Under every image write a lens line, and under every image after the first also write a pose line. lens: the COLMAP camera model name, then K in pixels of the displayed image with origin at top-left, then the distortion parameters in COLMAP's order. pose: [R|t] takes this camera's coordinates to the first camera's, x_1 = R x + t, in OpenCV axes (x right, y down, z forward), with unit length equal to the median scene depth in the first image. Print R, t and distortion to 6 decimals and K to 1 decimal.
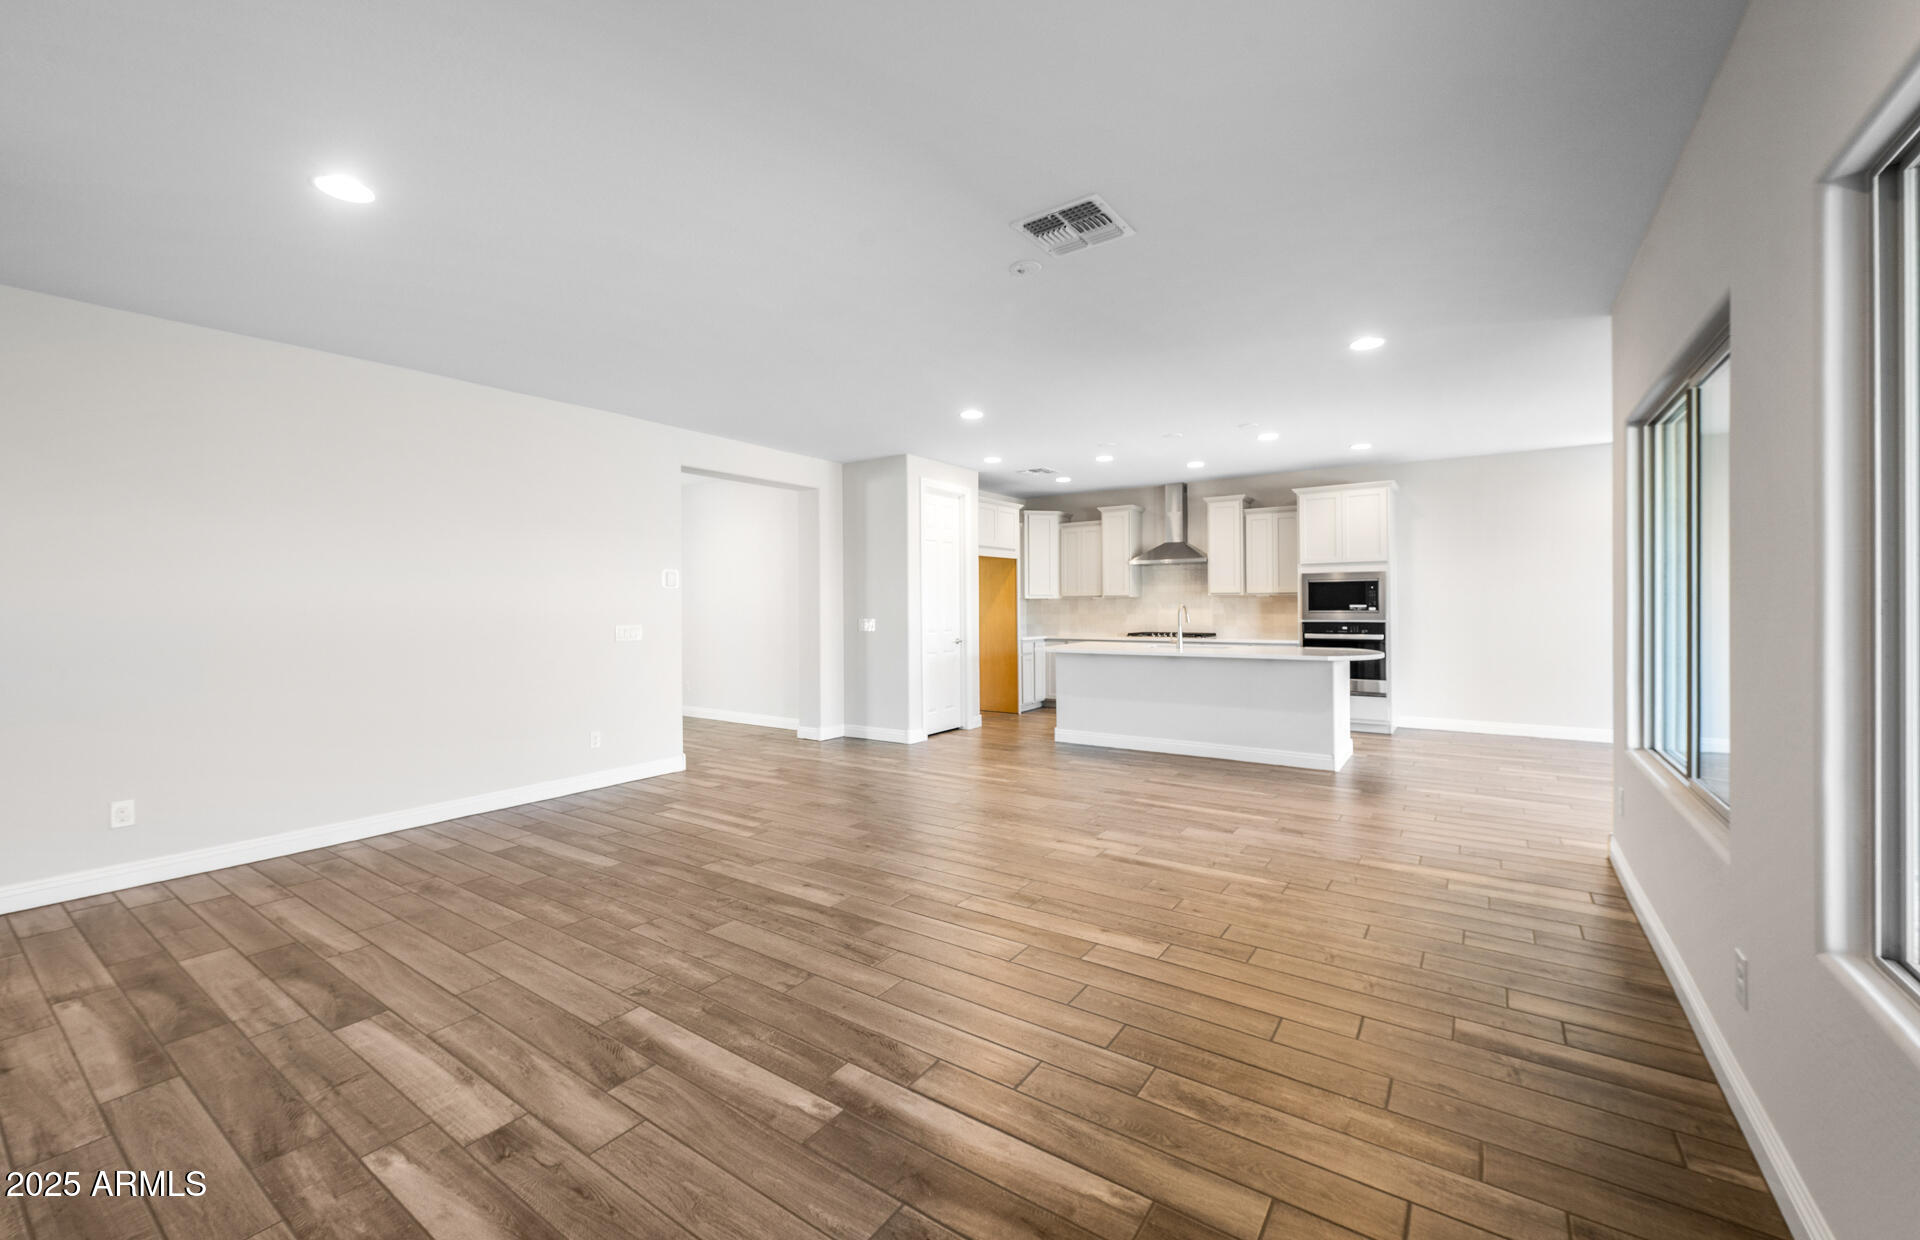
lens RADIAL K [[770.9, 0, 959.6], [0, 770.9, 603.4], [0, 0, 1]] dist [0.002374, -0.001530]
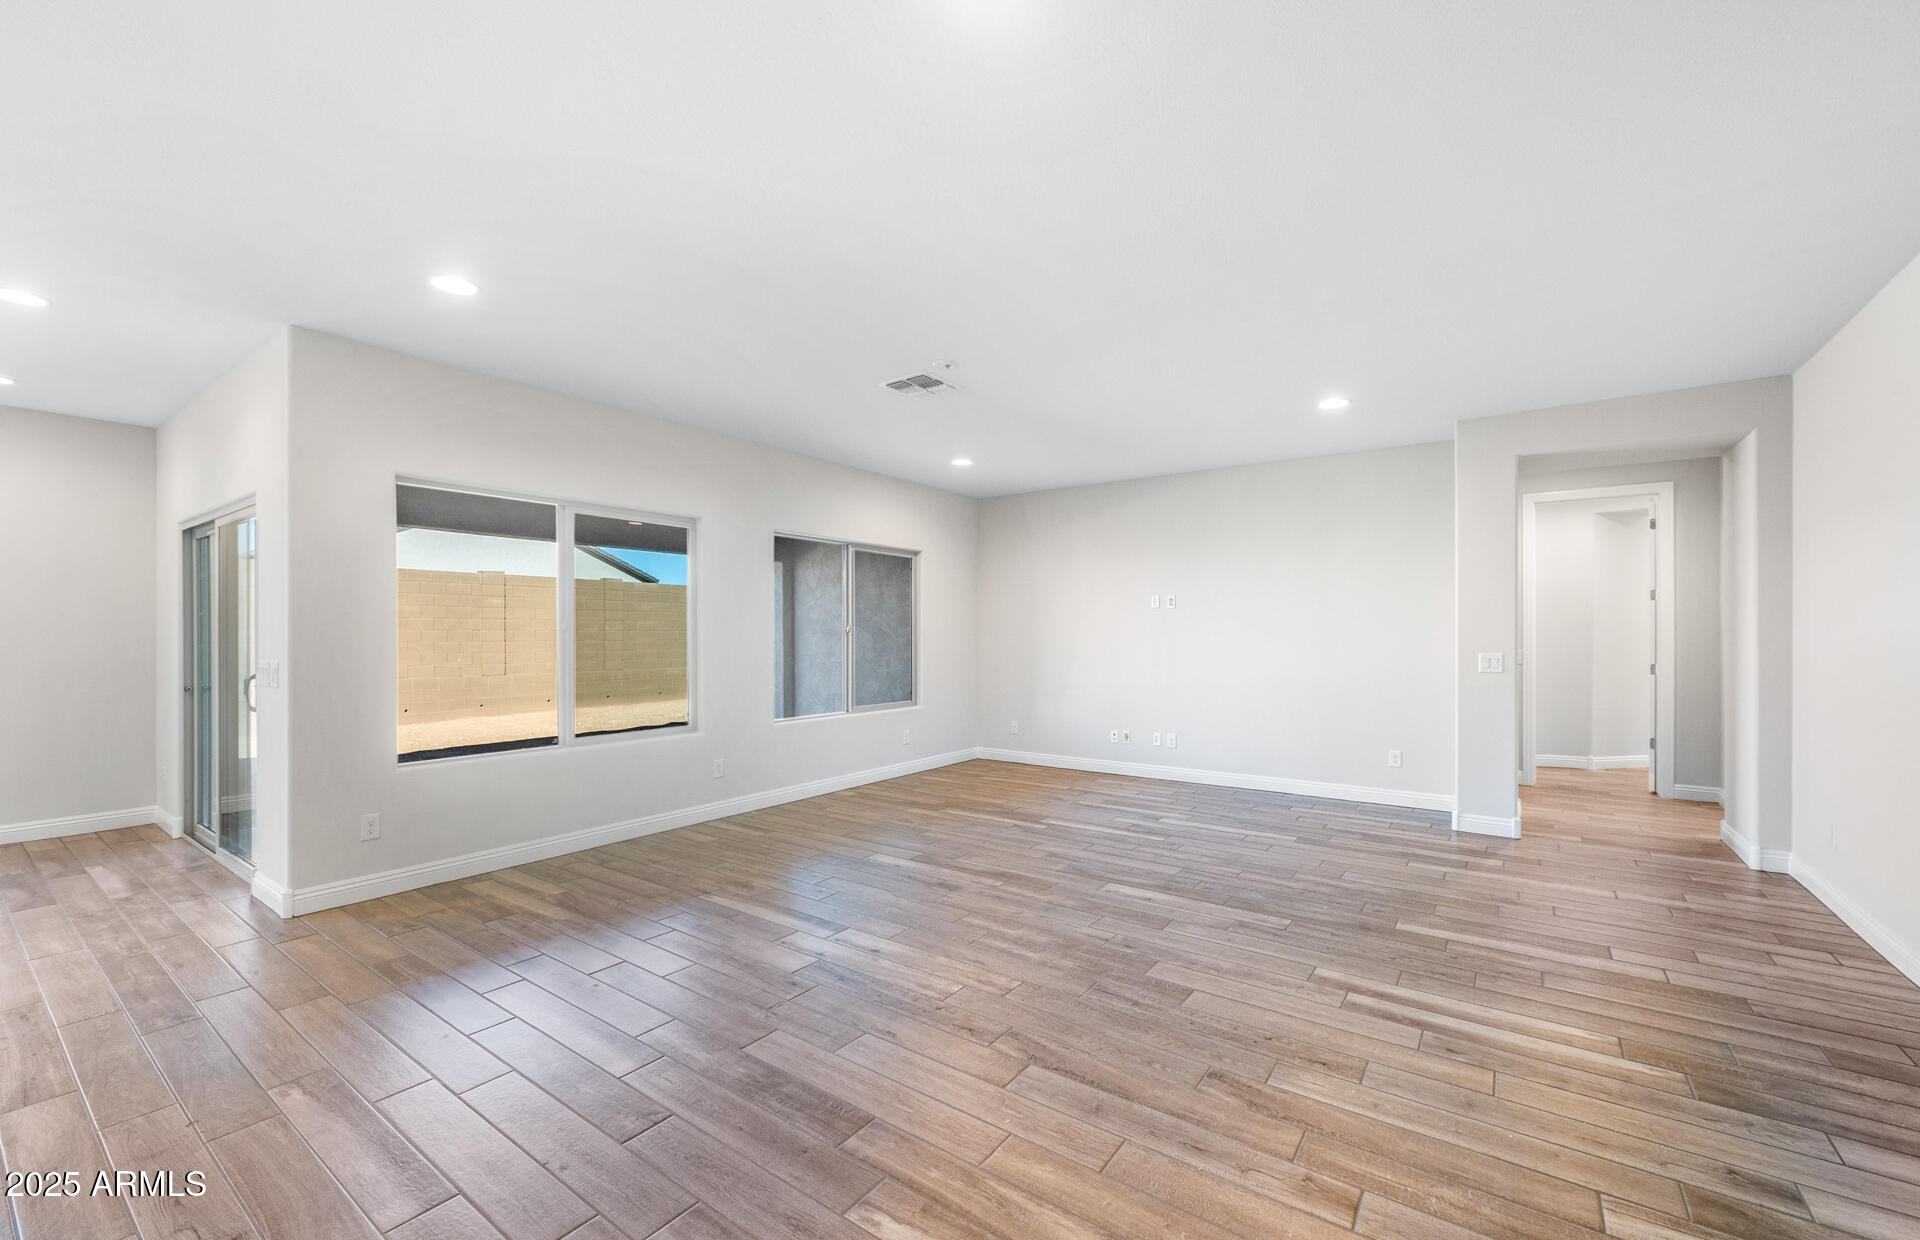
lens RADIAL K [[770.9, 0, 956.0], [0, 770.9, 632.3], [0, 0, 1]] dist [0.002374, -0.001530]
pose [[-0.999692, 0.007232, 0.023727, 0.017833], [0.007089, 0.999956, -0.006092, 0.002208], [-0.023770, -0.005921, -0.999700, 0.961804]]
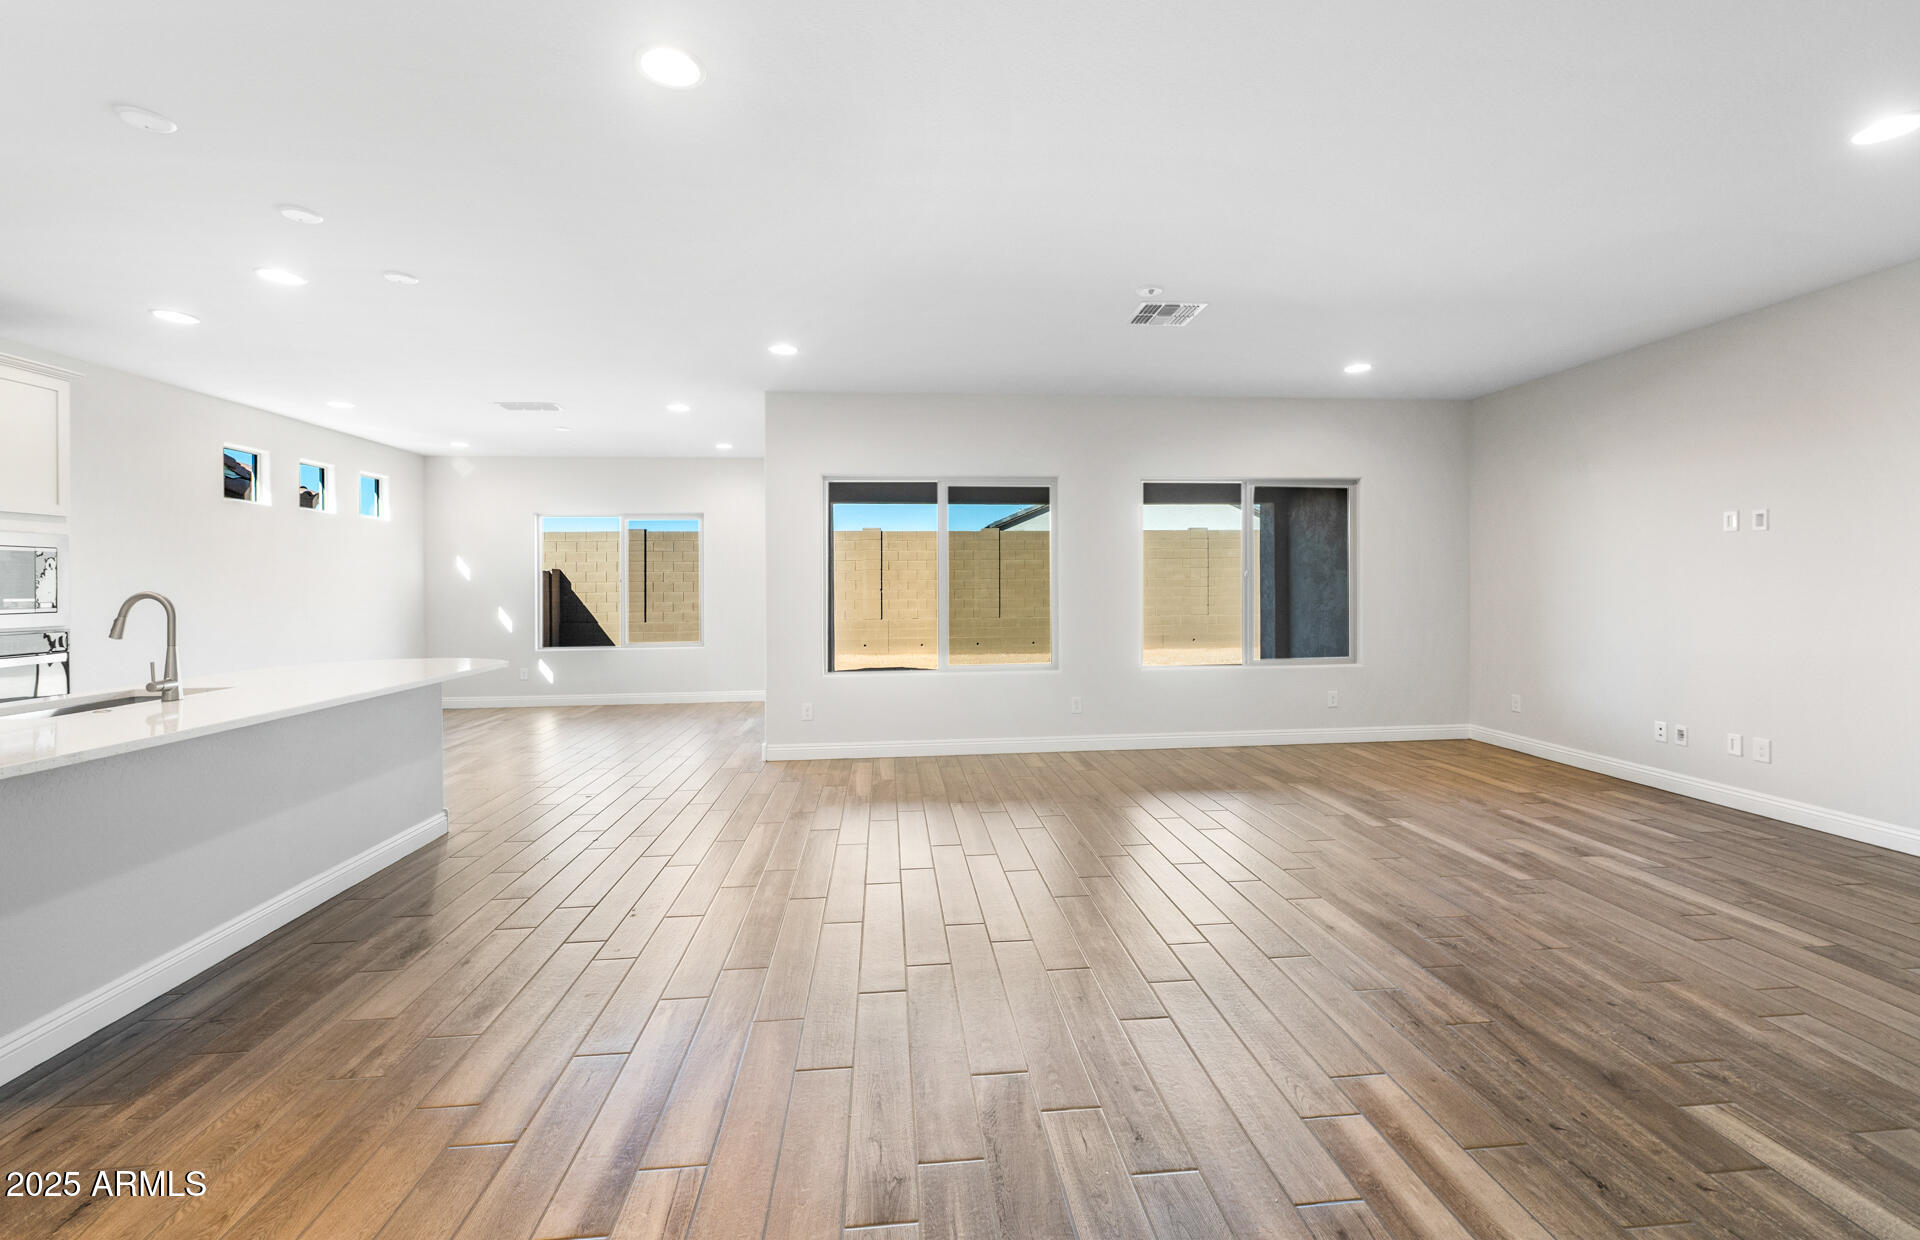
lens RADIAL K [[770.9, 0, 956.3], [0, 770.9, 600.8], [0, 0, 1]] dist [0.002374, -0.001530]
pose [[-0.641839, -0.004595, 0.766826, -0.262684], [0.012469, 0.999787, 0.016428, 0.002873], [-0.766738, 0.020106, -0.641645, 0.843689]]
